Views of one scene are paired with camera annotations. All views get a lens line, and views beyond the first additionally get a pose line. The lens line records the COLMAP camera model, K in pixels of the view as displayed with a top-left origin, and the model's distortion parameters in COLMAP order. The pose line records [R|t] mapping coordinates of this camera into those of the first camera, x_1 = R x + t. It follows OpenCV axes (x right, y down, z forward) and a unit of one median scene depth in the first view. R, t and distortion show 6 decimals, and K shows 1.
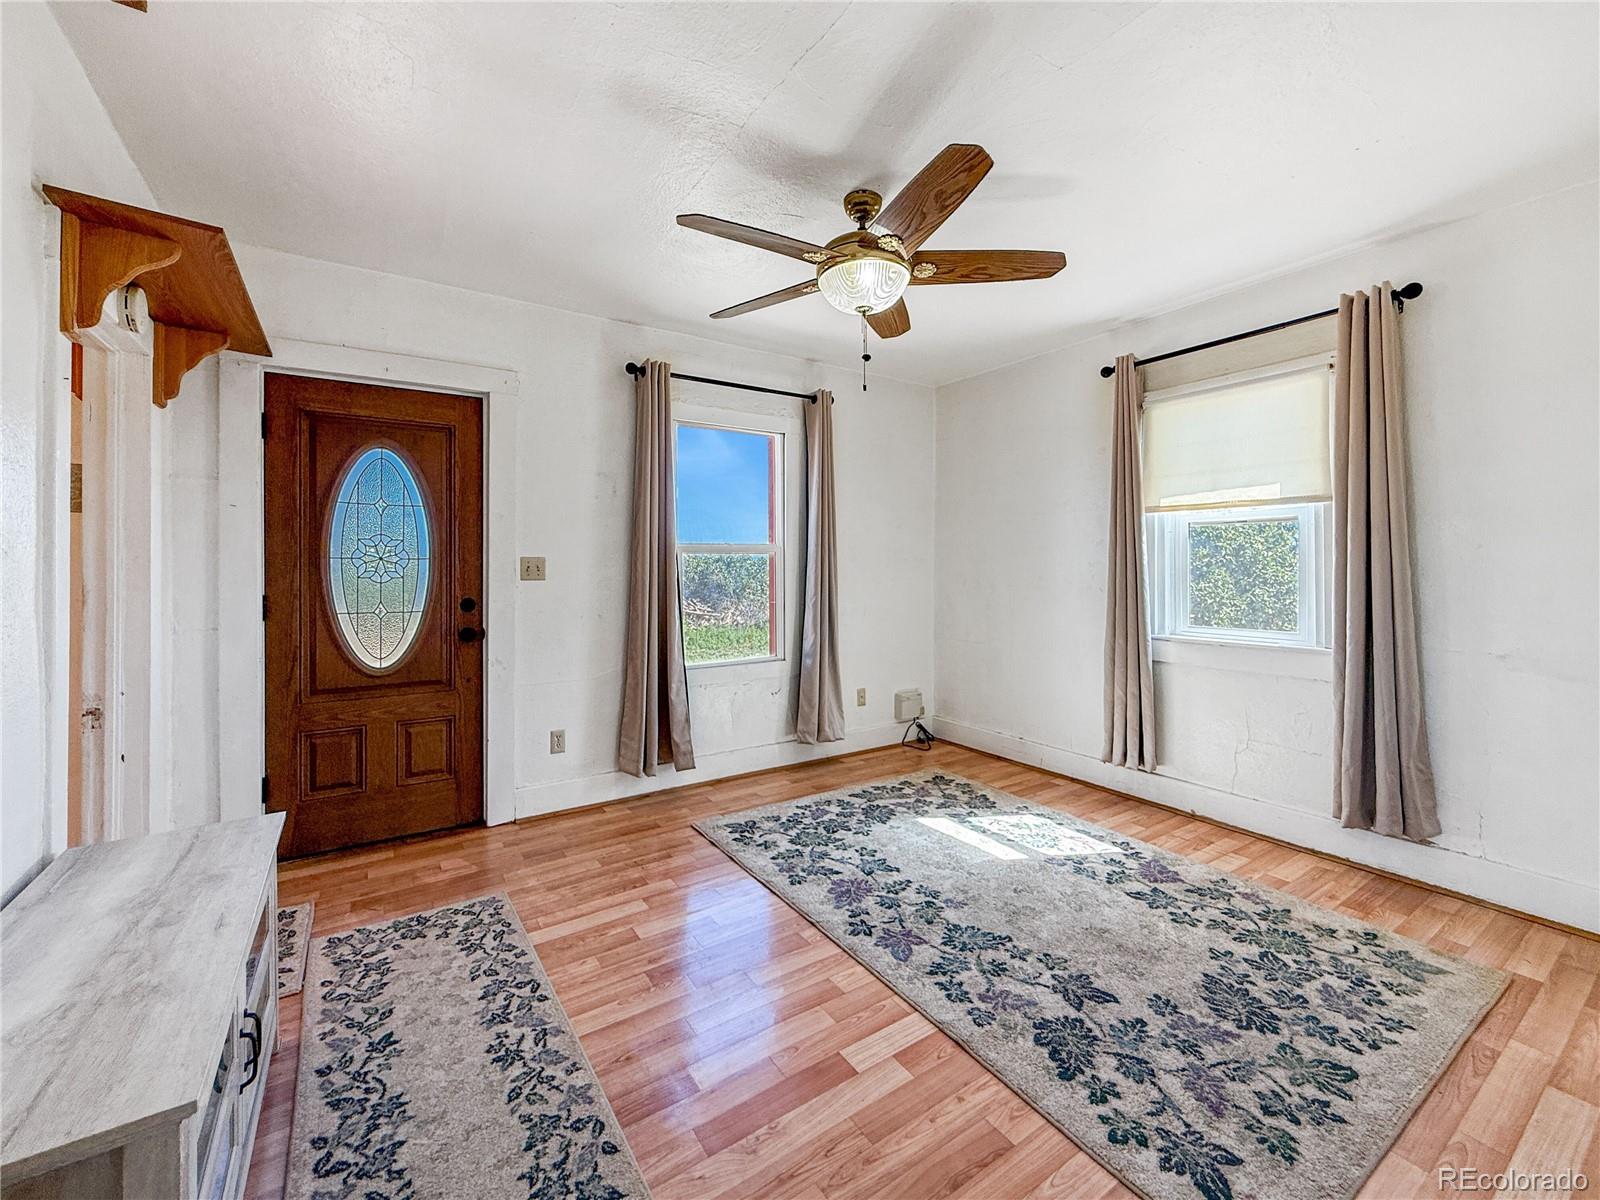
lens RADIAL K [[645.7, 0, 802.2], [0, 645.7, 676.4], [0, 0, 1]] dist [-0.000273, -0.000004]
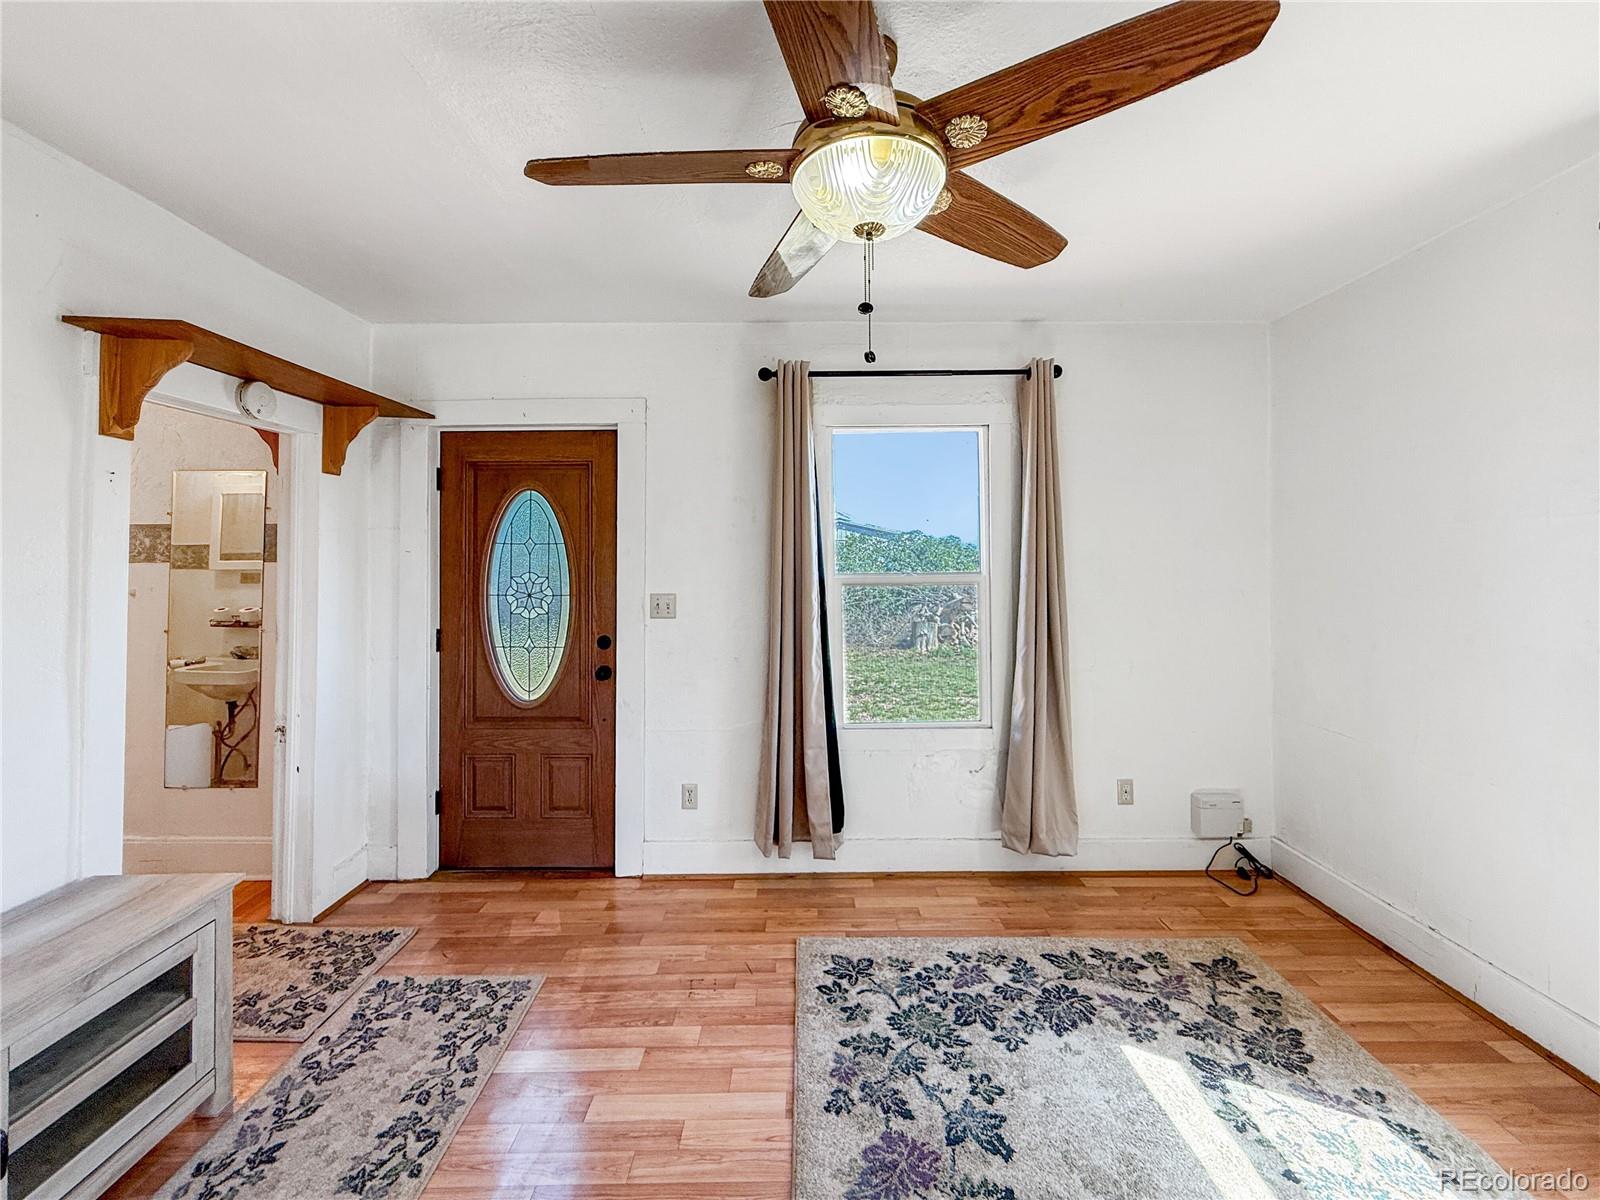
lens RADIAL K [[668.1, 0, 811.7], [0, 668.1, 624.0], [0, 0, 1]] dist [0.000412, -0.000306]
pose [[0.837726, 0.049446, -0.543848, 0.308292], [-0.089169, 0.994912, -0.046897, -0.131743], [0.538762, 0.087781, 0.837872, 0.370143]]
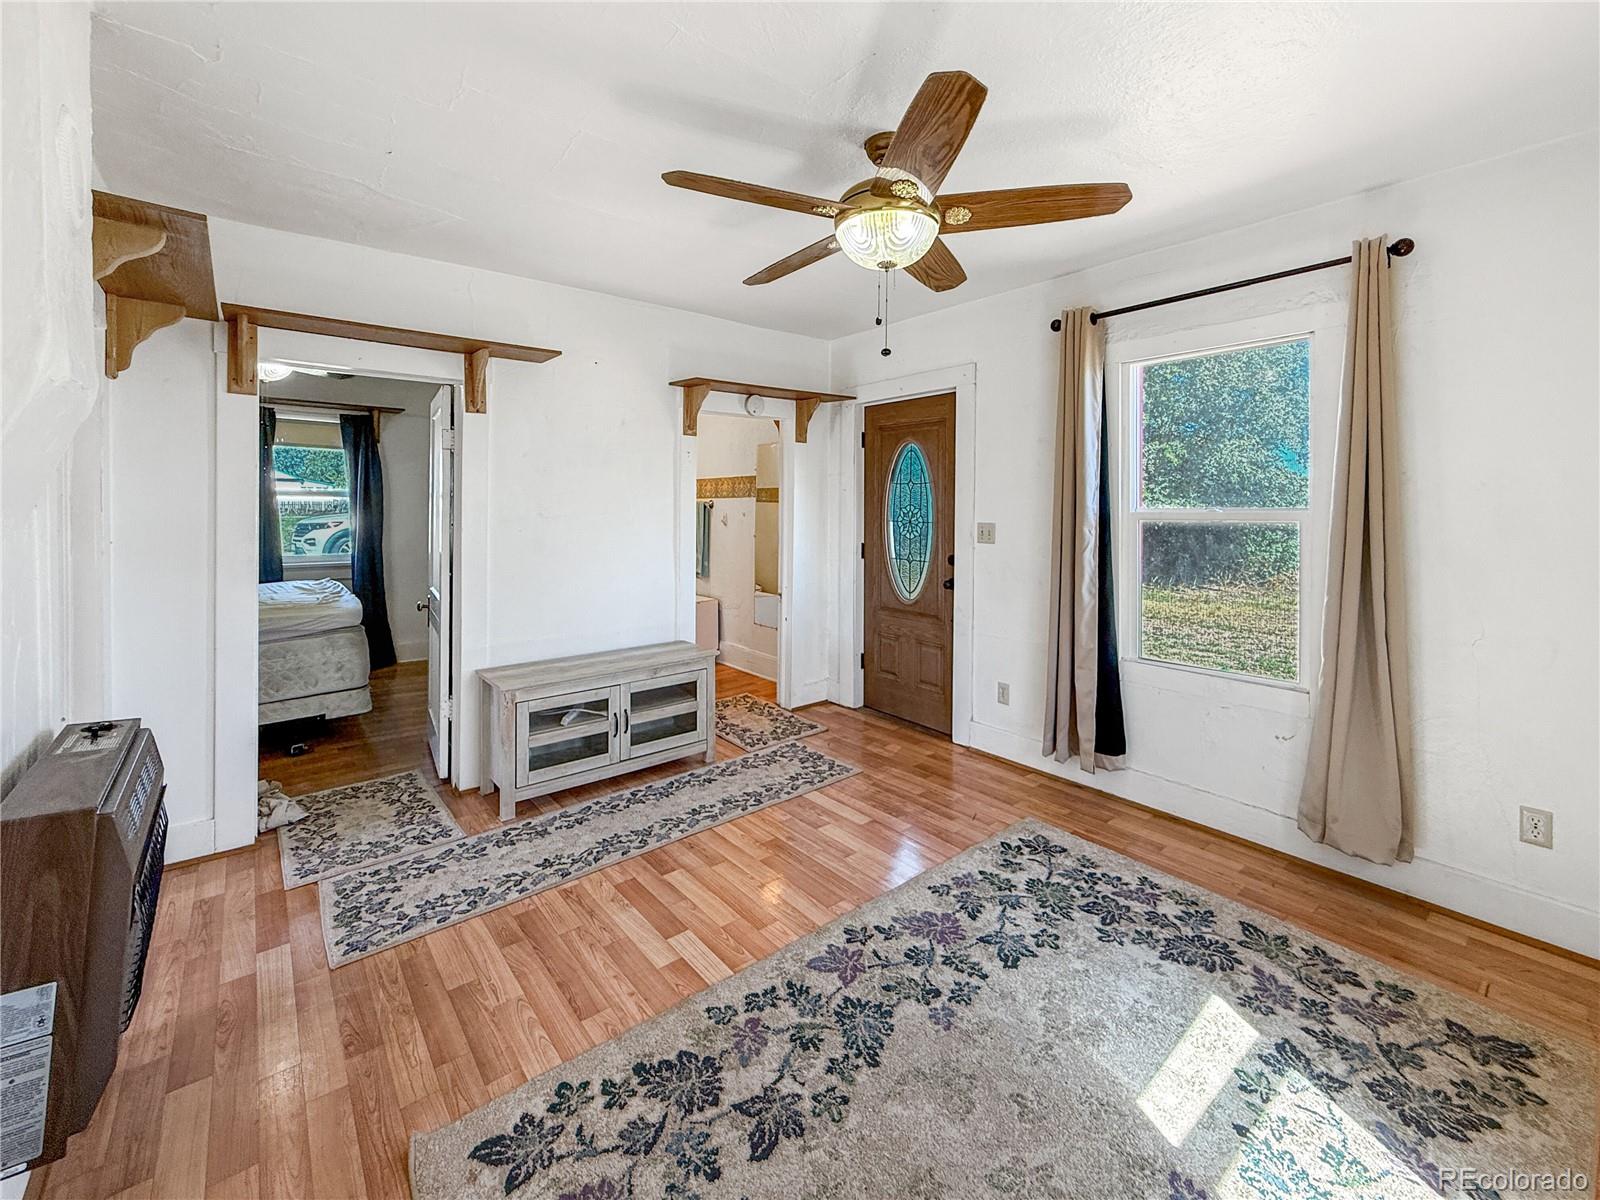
lens RADIAL K [[662.6, 0, 795.0], [0, 662.6, 647.6], [0, 0, 1]] dist [0.000225, 0.000090]
pose [[0.091900, 0.213950, -0.972512, 0.799398], [-0.170991, 0.965529, 0.196256, -0.161884], [0.980977, 0.148255, 0.125316, 0.622250]]
